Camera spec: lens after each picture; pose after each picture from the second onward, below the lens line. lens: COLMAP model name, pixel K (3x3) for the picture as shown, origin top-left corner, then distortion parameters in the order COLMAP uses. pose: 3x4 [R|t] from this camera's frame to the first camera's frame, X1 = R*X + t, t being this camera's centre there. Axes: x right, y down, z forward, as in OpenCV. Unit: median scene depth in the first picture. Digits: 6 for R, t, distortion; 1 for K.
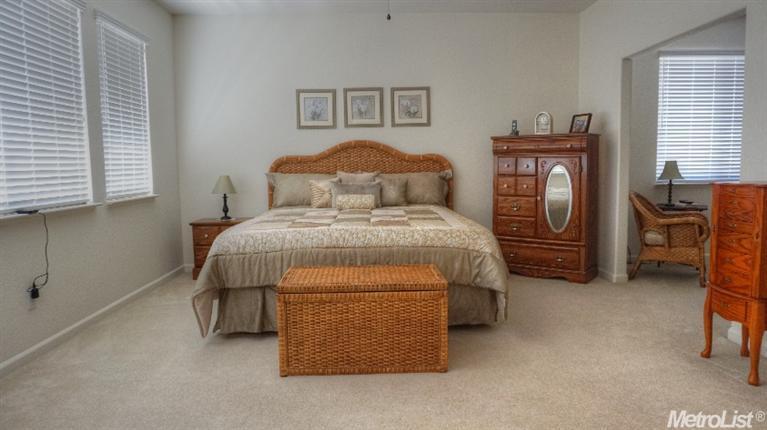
lens RADIAL K [[509.5, 0, 383.5], [0, 509.5, 215.0], [0, 0, 1]] dist [-0.051596, 0.033397]
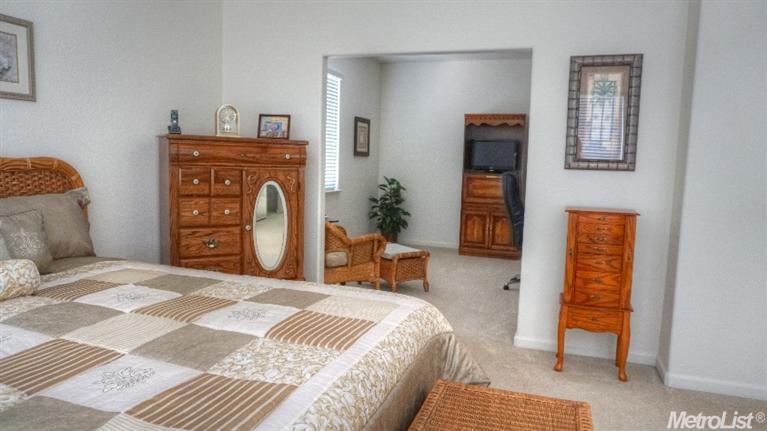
lens RADIAL K [[509.5, 0, 383.5], [0, 509.5, 215.5], [0, 0, 1]] dist [-0.051596, 0.033397]
pose [[0.361420, -0.073579, 0.929495, -0.275736], [0.057114, 0.996757, 0.056695, -0.076720], [-0.930652, 0.032596, 0.364450, 0.545785]]
